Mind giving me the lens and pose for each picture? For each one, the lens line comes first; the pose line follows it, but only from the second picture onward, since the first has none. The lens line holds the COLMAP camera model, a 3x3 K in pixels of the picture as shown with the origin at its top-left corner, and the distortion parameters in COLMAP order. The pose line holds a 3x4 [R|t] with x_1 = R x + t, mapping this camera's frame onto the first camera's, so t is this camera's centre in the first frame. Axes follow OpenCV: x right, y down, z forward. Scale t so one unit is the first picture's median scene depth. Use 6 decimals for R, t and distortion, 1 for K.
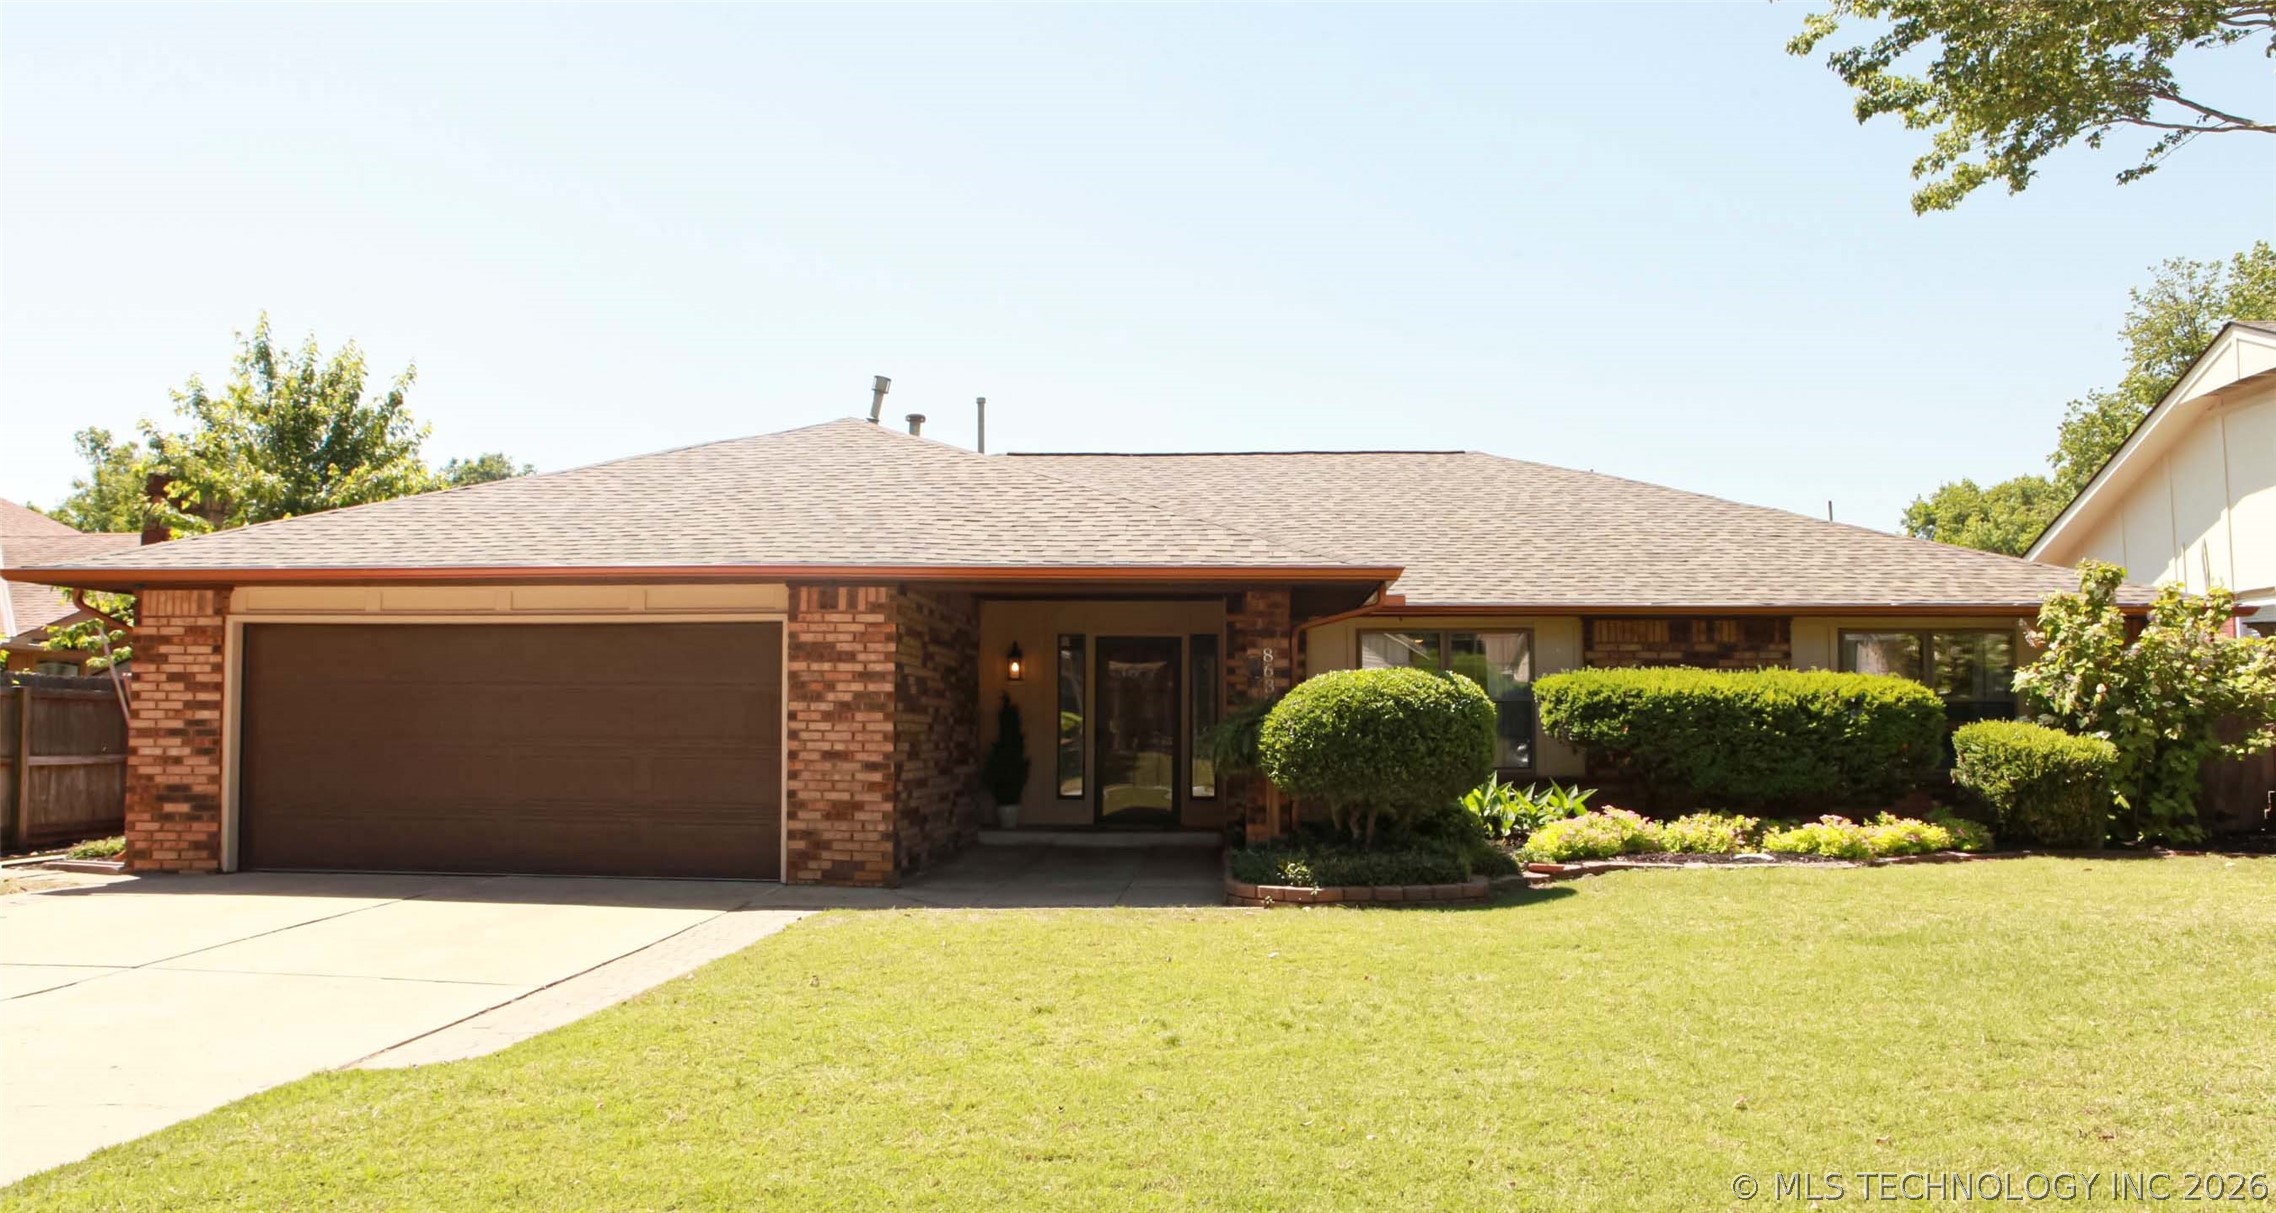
lens RADIAL K [[1607.3, 0, 1141.2], [0, 1607.3, 619.0], [0, 0, 1]] dist [-0.096180, 0.022342]
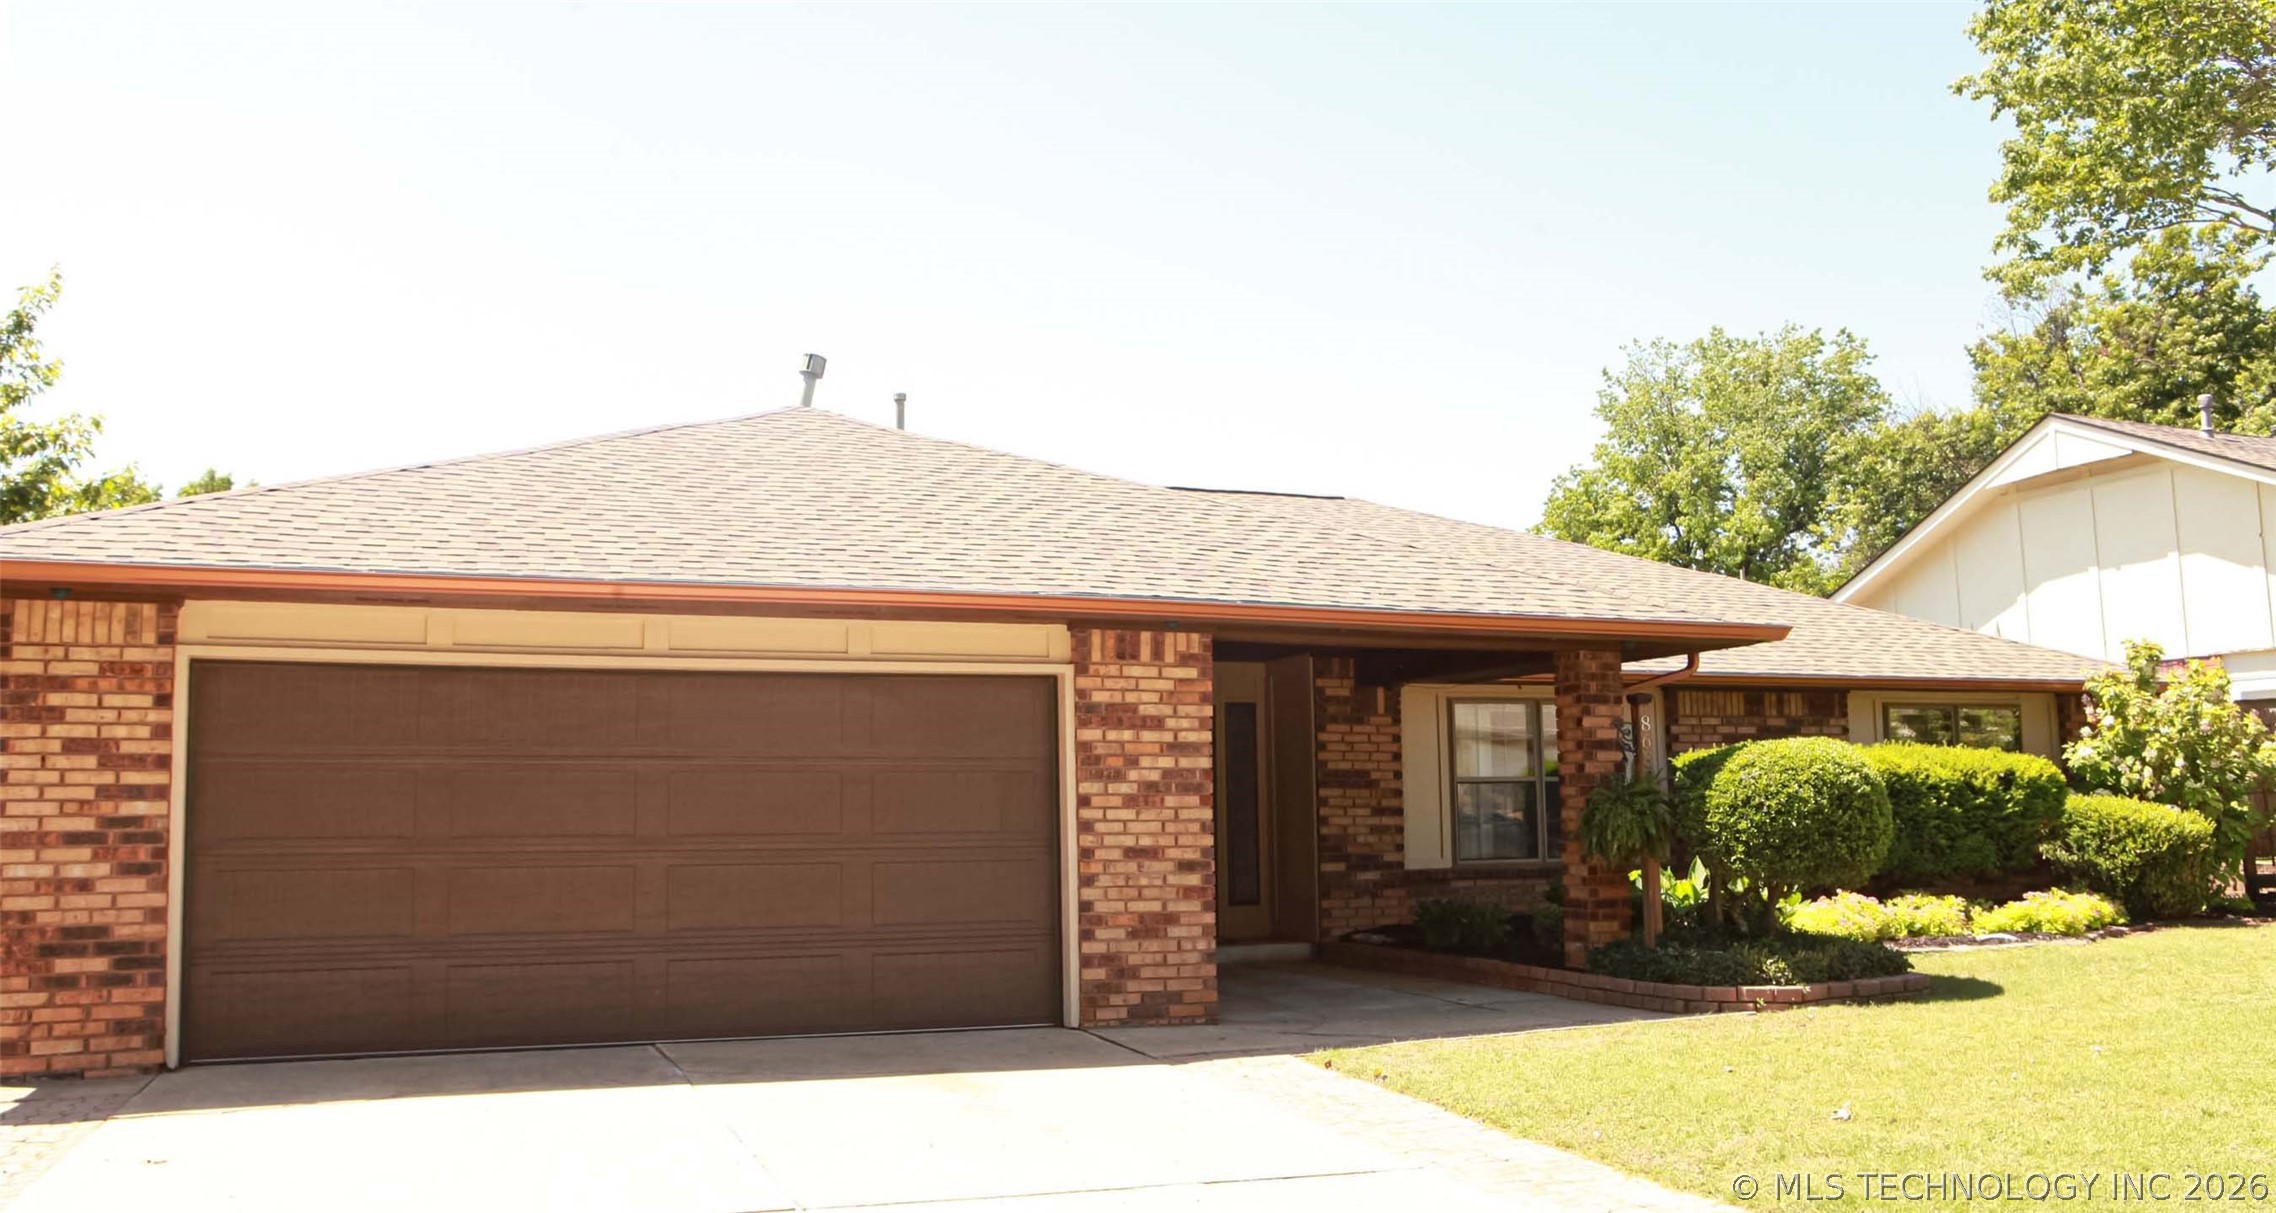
lens RADIAL K [[1929.9, 0, 1172.9], [0, 1929.9, 562.7], [0, 0, 1]] dist [-0.078000, 0.031932]
pose [[0.902309, 0.044116, 0.428826, -0.558570], [-0.014319, 0.997268, -0.072467, 0.013622], [-0.430852, 0.059247, 0.900476, 0.157758]]
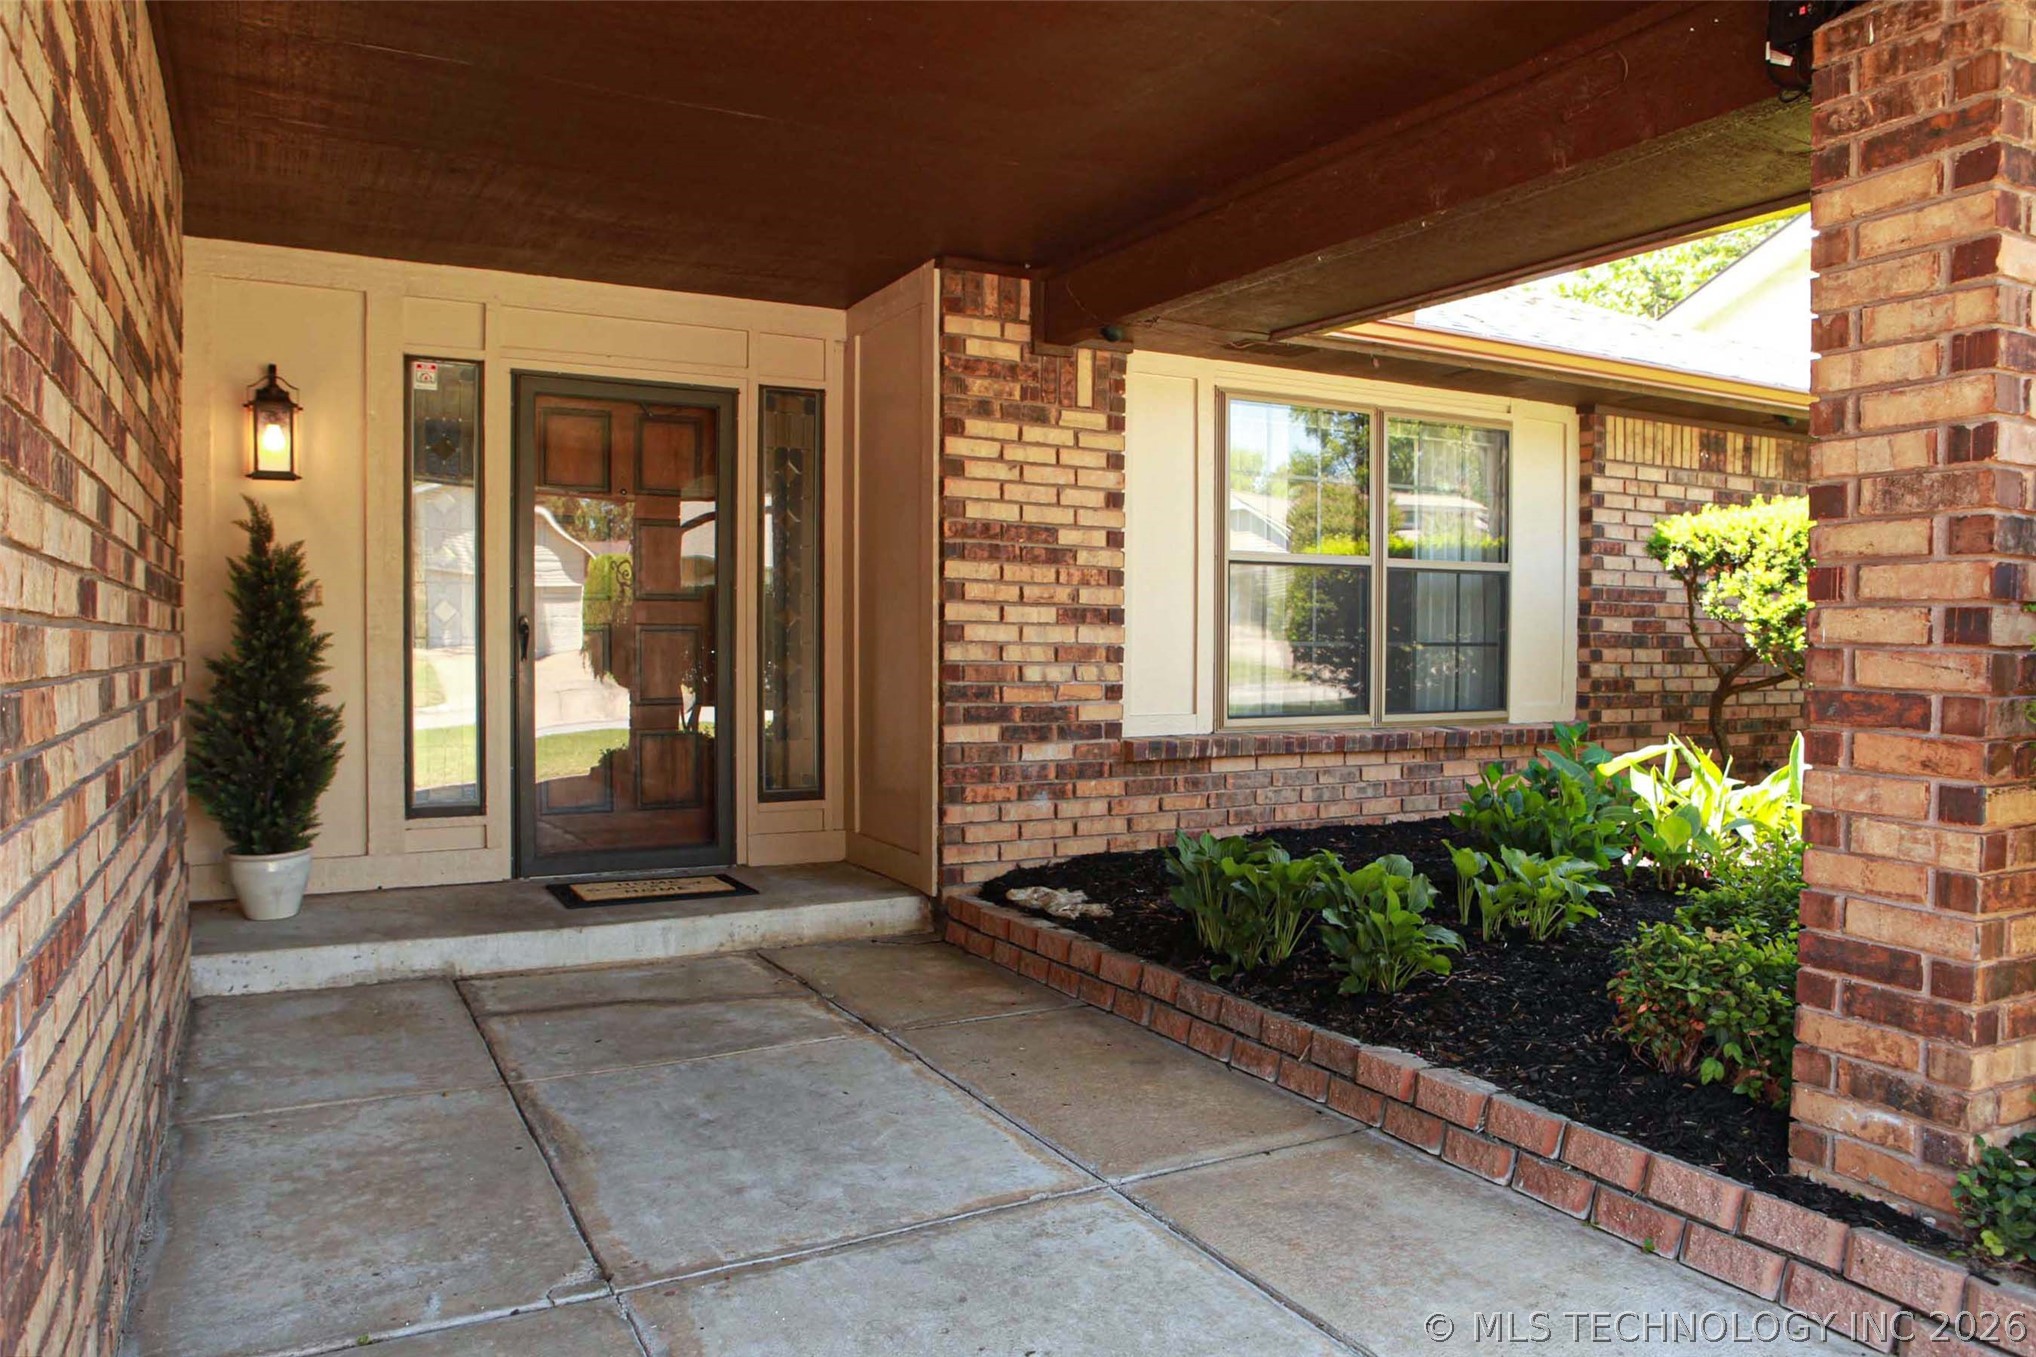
lens RADIAL K [[1405.3, 0, 1018.6], [0, 1405.3, 680.5], [0, 0, 1]] dist [-0.106502, 0.067289]
pose [[0.848798, -0.013483, 0.528545, -0.130679], [-0.040386, 0.995101, 0.090242, 0.064534], [-0.527173, -0.097943, 0.844095, 0.888499]]
